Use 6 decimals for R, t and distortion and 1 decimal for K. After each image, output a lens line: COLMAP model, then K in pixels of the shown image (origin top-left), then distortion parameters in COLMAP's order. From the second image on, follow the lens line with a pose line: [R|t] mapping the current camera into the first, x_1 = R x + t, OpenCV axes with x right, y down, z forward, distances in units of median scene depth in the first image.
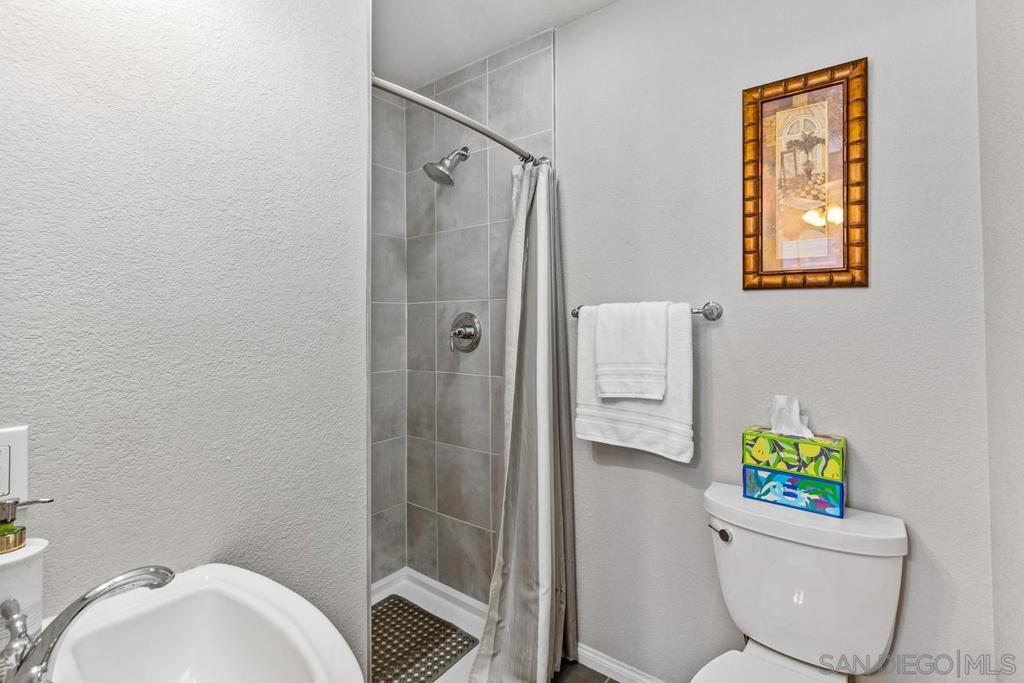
lens RADIAL K [[472.4, 0, 517.8], [0, 472.4, 323.2], [0, 0, 1]] dist [0.001648, -0.000247]
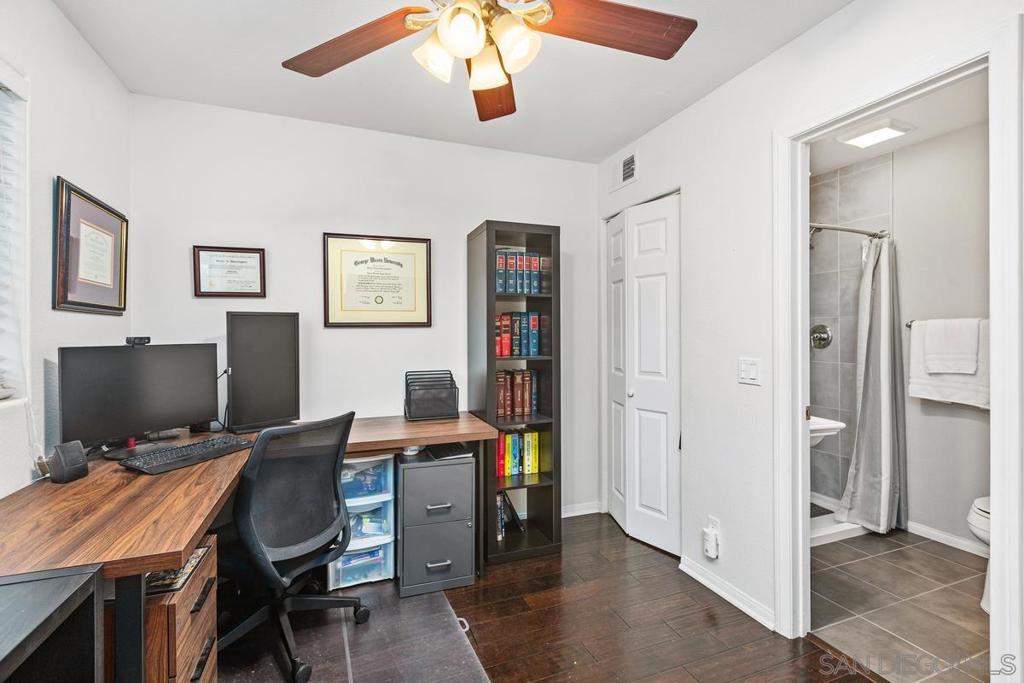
lens RADIAL K [[463.5, 0, 507.8], [0, 463.5, 337.6], [0, 0, 1]] dist [-0.002086, -0.001293]
pose [[0.846561, 0.008976, -0.532217, -0.214198], [-0.003766, 0.999934, 0.010875, 0.011136], [0.532279, -0.007202, 0.846538, -1.178375]]
